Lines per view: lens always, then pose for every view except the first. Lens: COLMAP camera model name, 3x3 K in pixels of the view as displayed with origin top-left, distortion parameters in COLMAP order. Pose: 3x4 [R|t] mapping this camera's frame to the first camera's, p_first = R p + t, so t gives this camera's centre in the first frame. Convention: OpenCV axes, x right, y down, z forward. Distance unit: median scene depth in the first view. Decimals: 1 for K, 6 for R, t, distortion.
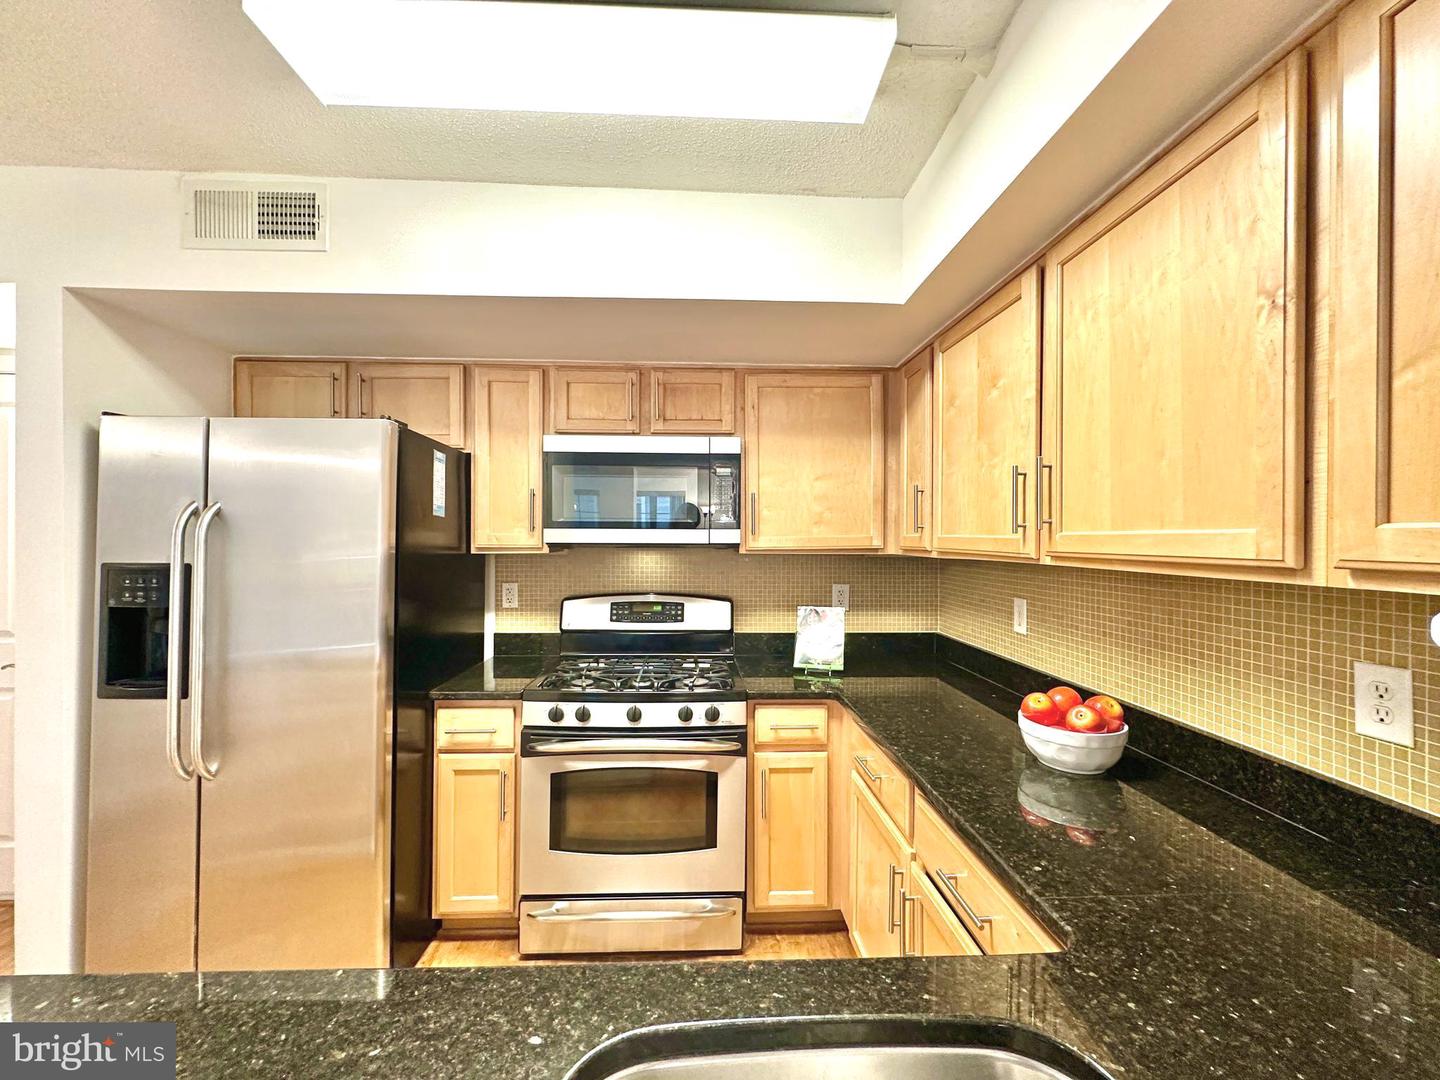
lens RADIAL K [[578.0, 0, 720.0], [0, 578.0, 540.0], [0, 0, 1]] dist [-0.000603, 0.000960]
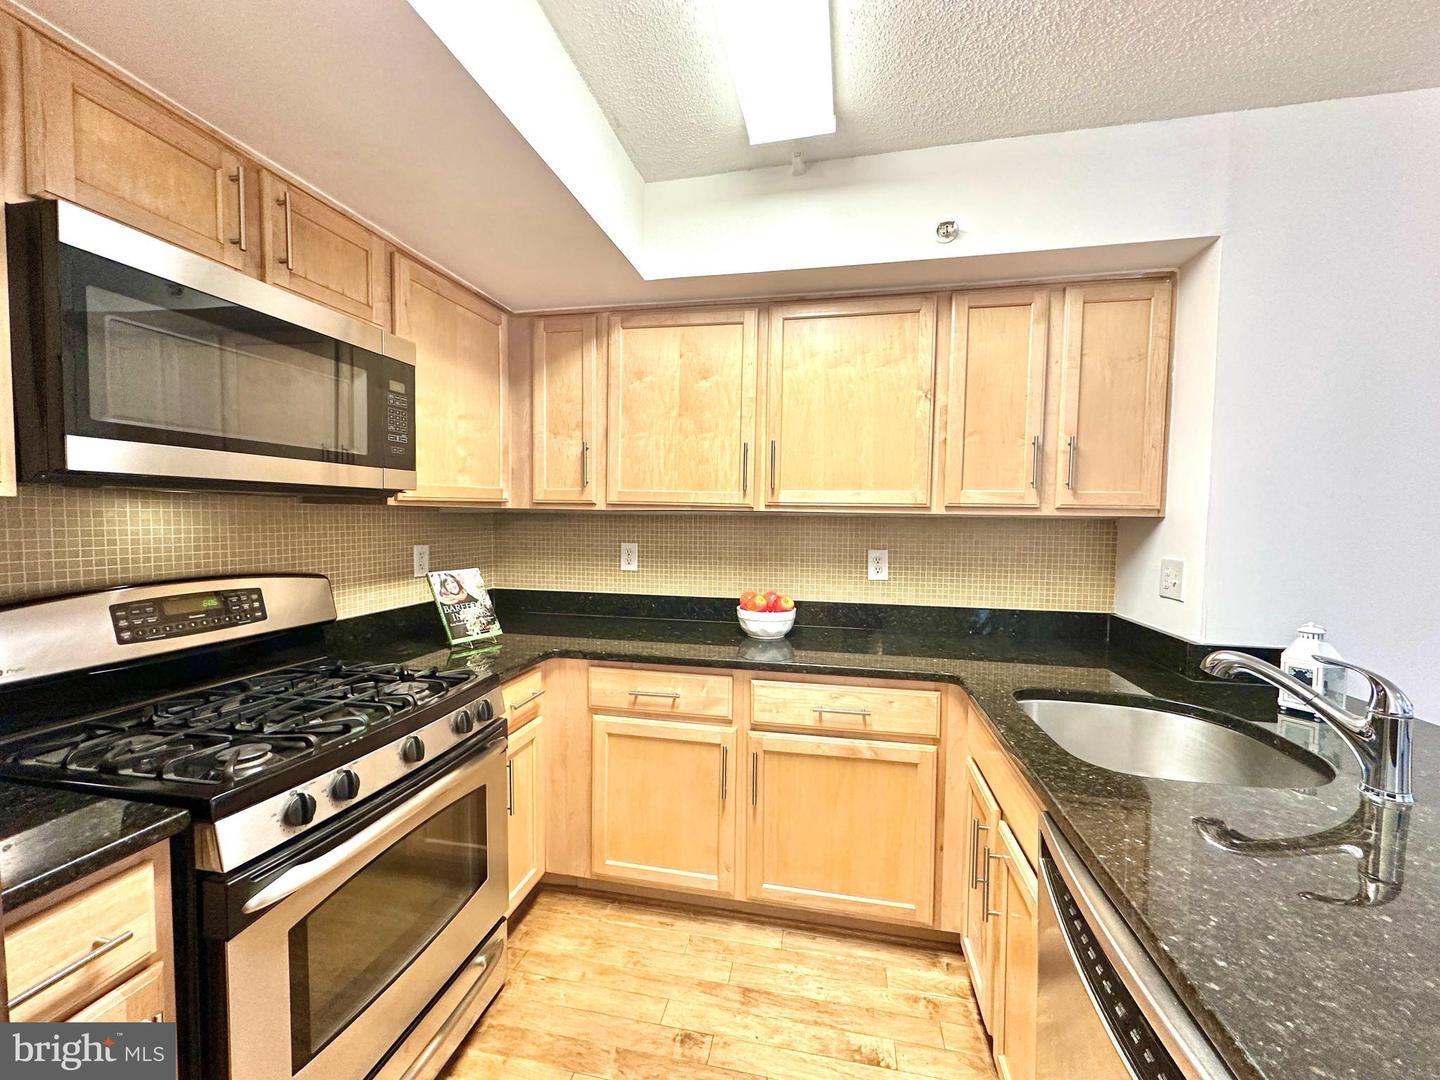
lens RADIAL K [[578.0, 0, 720.0], [0, 578.0, 540.0], [0, 0, 1]] dist [-0.000603, 0.000960]
pose [[0.249888, -0.044364, 0.967258, -0.773380], [-0.011404, 0.998746, 0.048755, 0.037428], [-0.968208, -0.023214, 0.249068, 0.590679]]
